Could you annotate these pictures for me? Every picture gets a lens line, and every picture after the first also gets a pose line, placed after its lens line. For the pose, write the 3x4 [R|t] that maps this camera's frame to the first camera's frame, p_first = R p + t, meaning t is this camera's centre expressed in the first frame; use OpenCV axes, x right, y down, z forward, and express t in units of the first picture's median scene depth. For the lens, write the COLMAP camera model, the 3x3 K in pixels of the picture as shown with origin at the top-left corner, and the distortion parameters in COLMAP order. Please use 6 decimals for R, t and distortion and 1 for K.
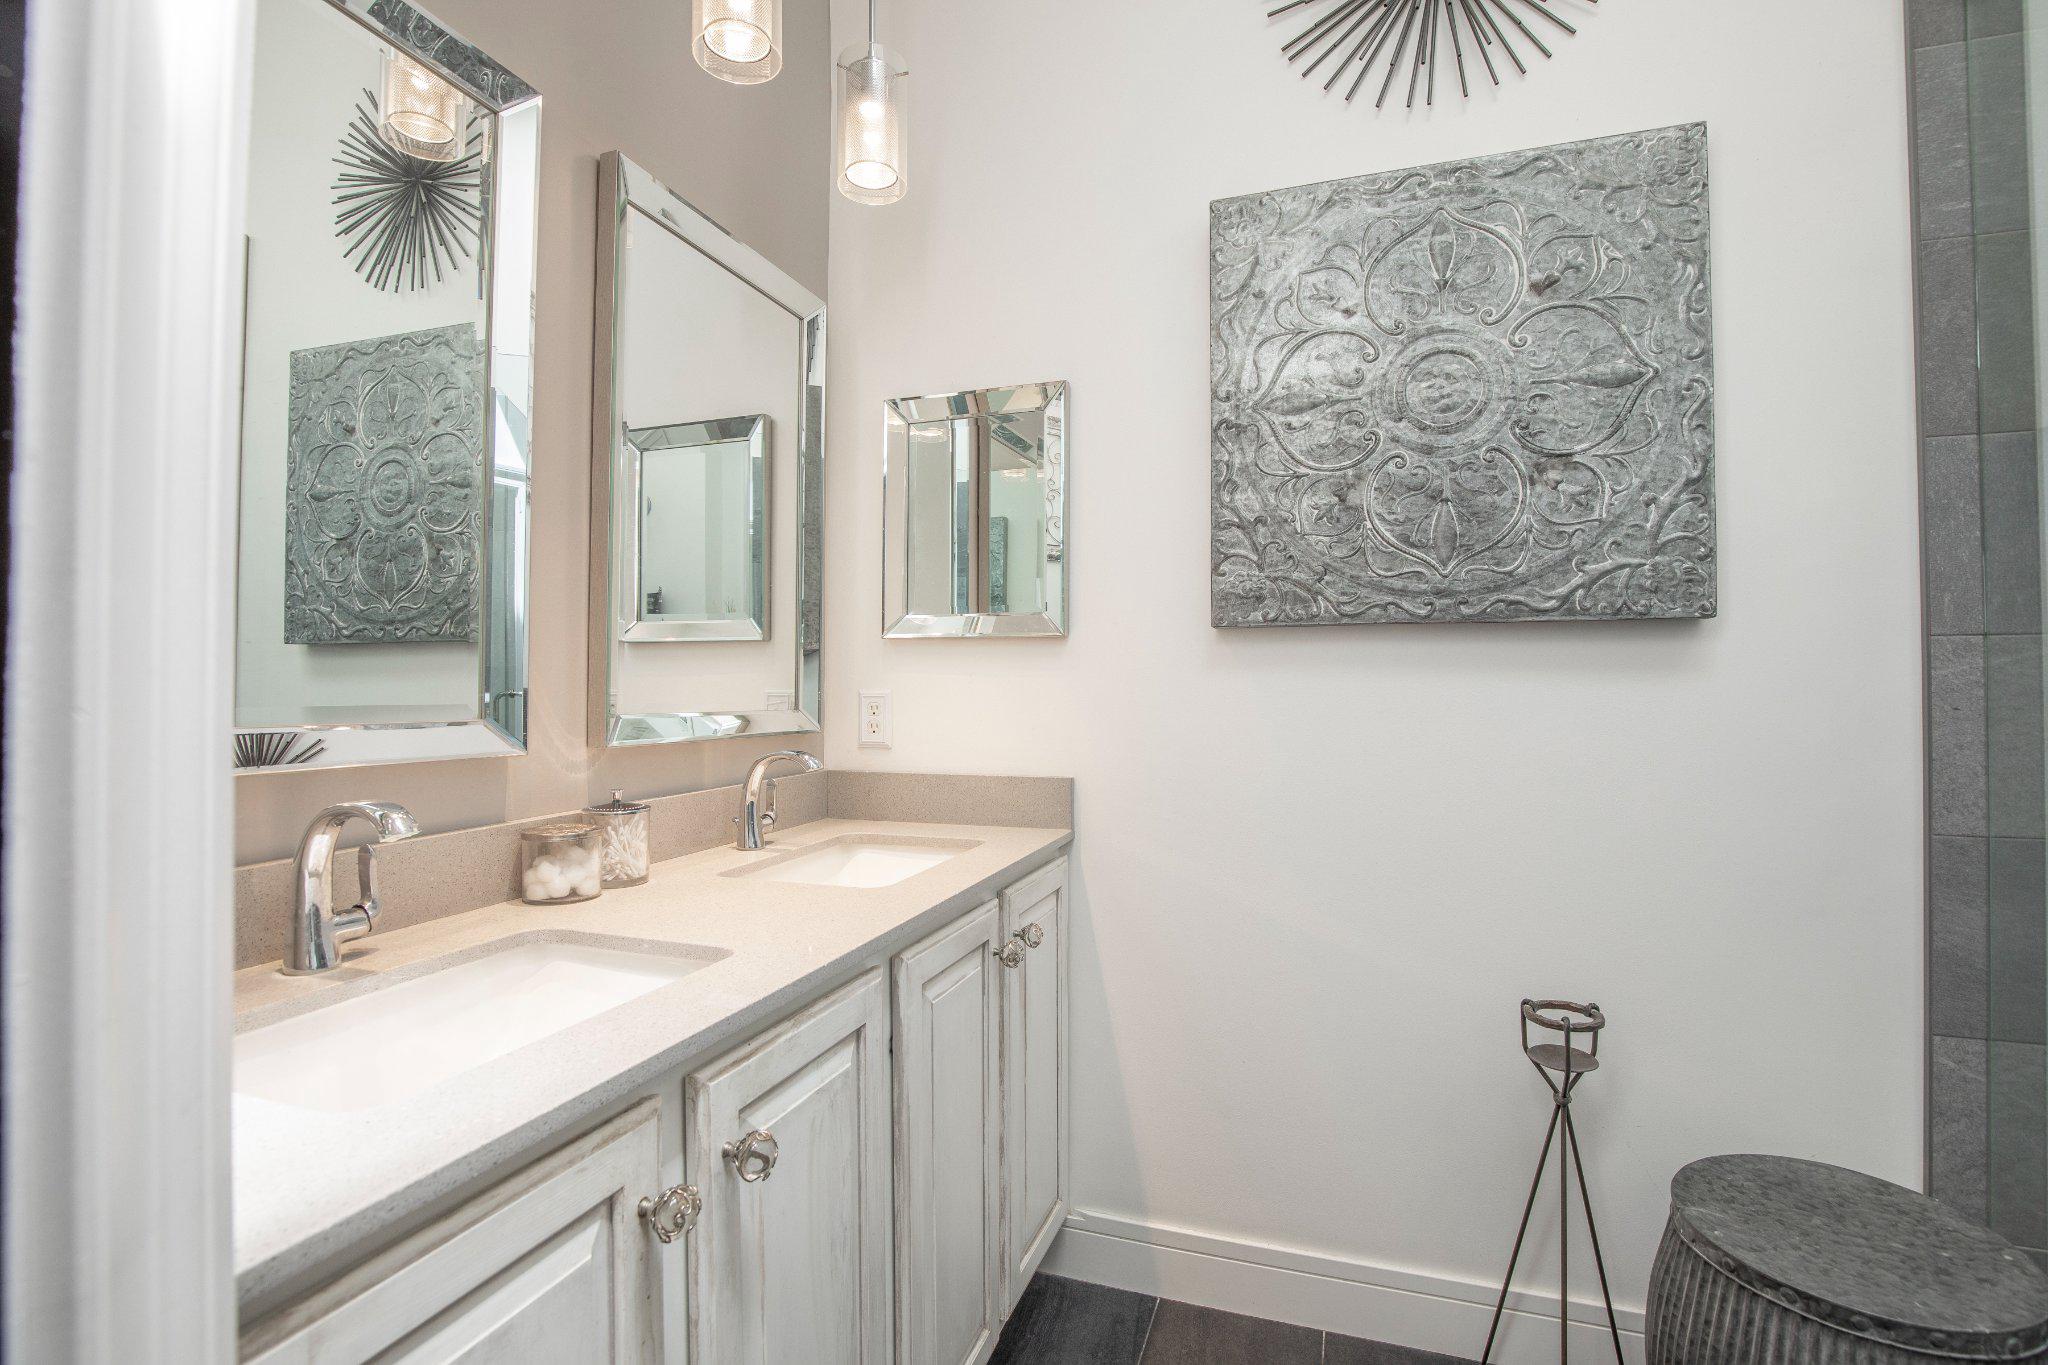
lens RADIAL K [[955.2, 0, 1009.1], [0, 955.2, 674.3], [0, 0, 1]] dist [-0.032349, 0.006286]
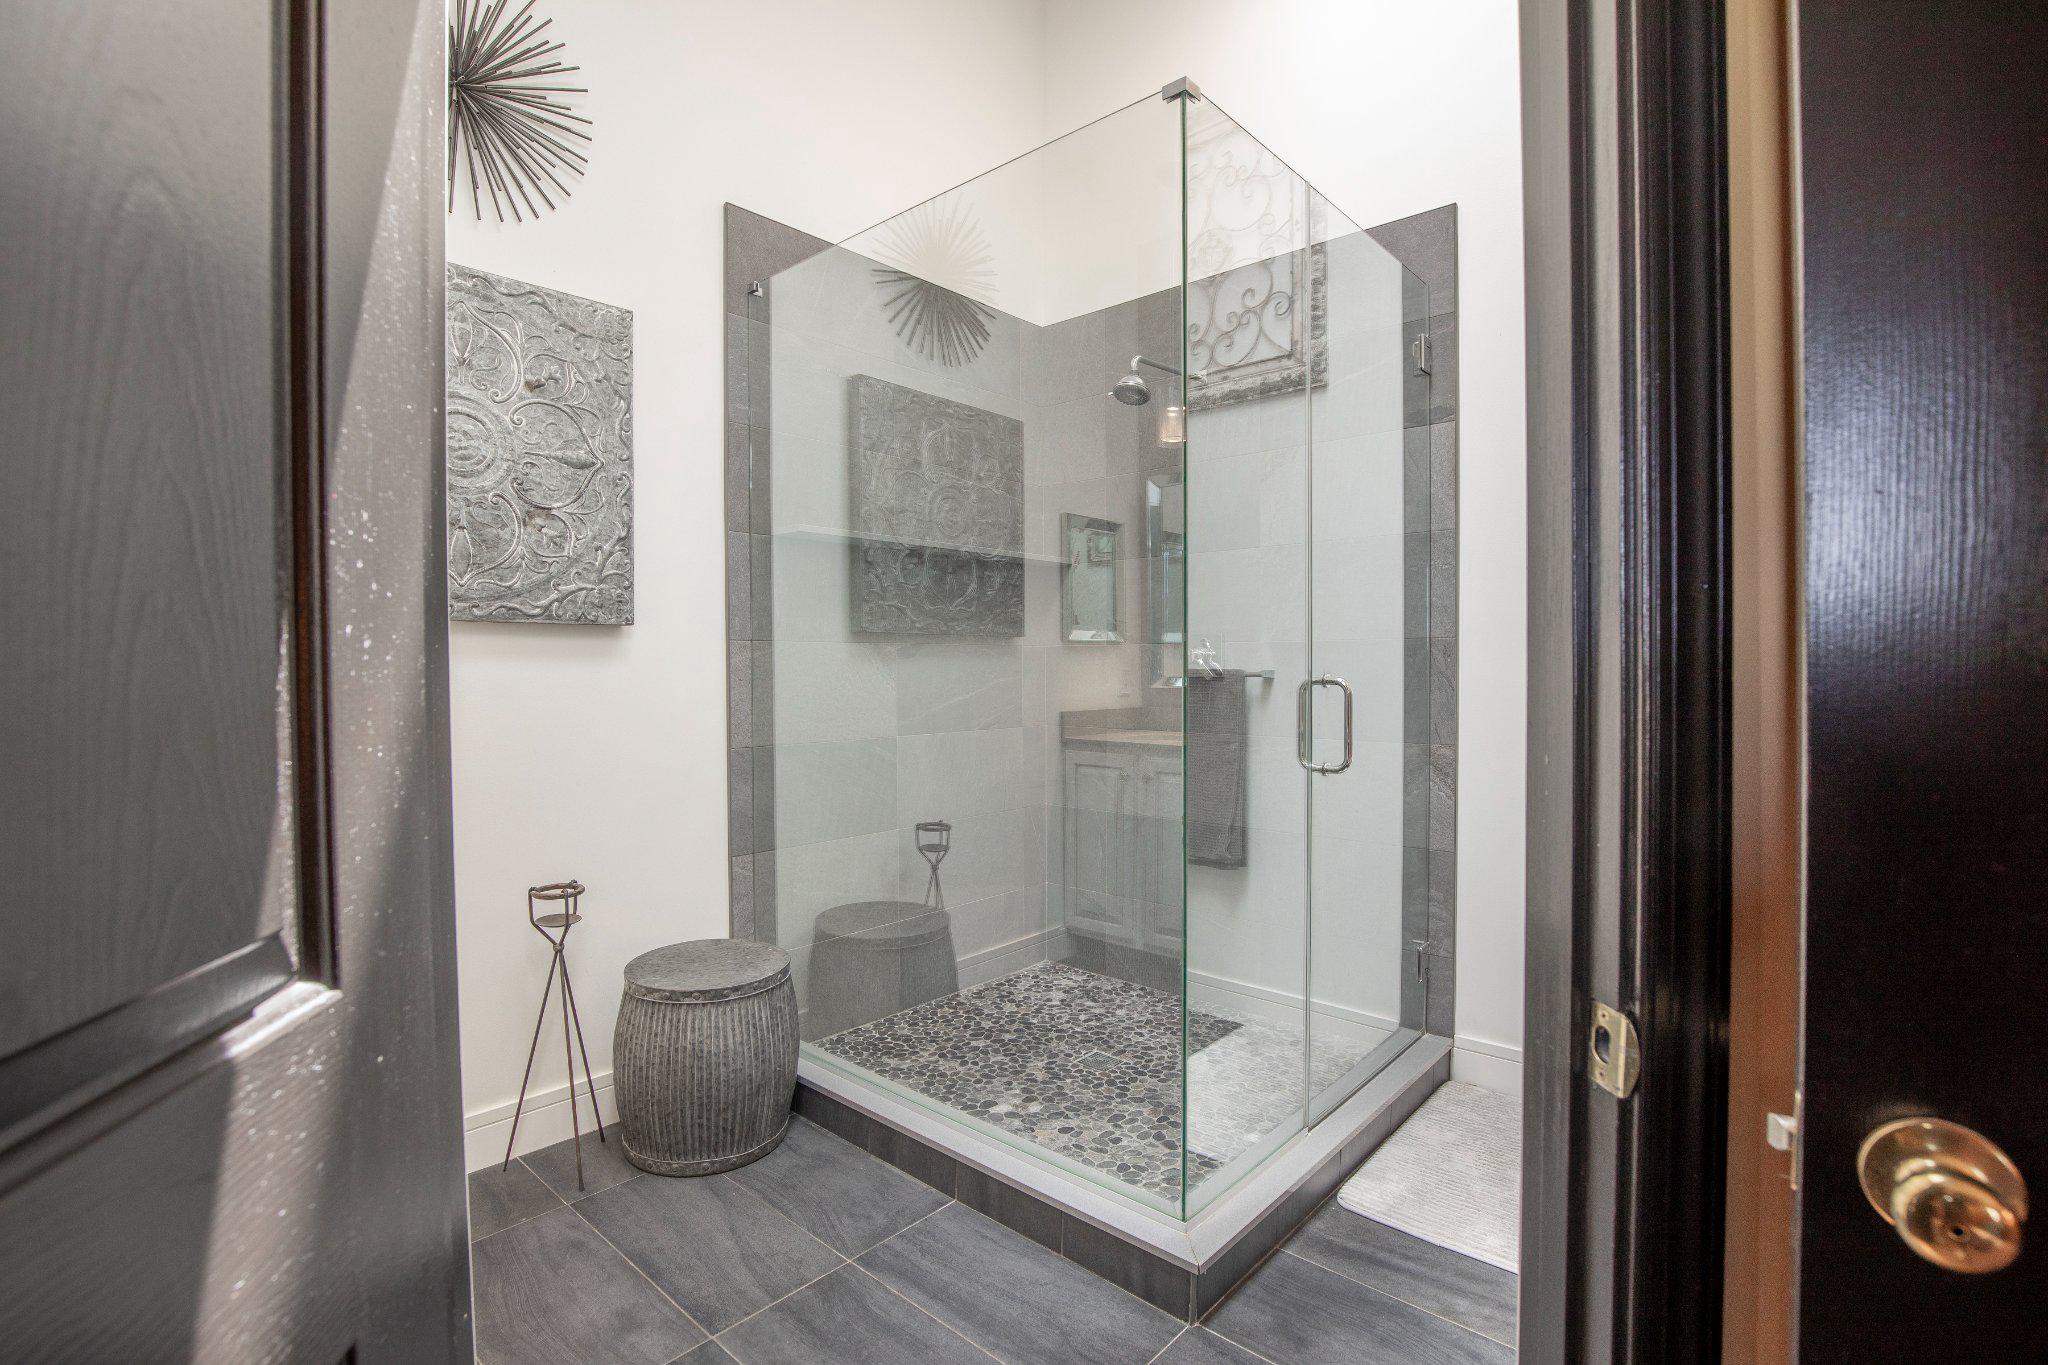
lens RADIAL K [[955.2, 0, 1023.0], [0, 955.2, 669.7], [0, 0, 1]] dist [-0.032349, 0.006286]
pose [[0.388607, -0.007599, 0.921372, -0.469077], [-0.007697, 0.999904, 0.011493, -0.008568], [-0.921372, -0.011558, 0.388511, -0.237851]]
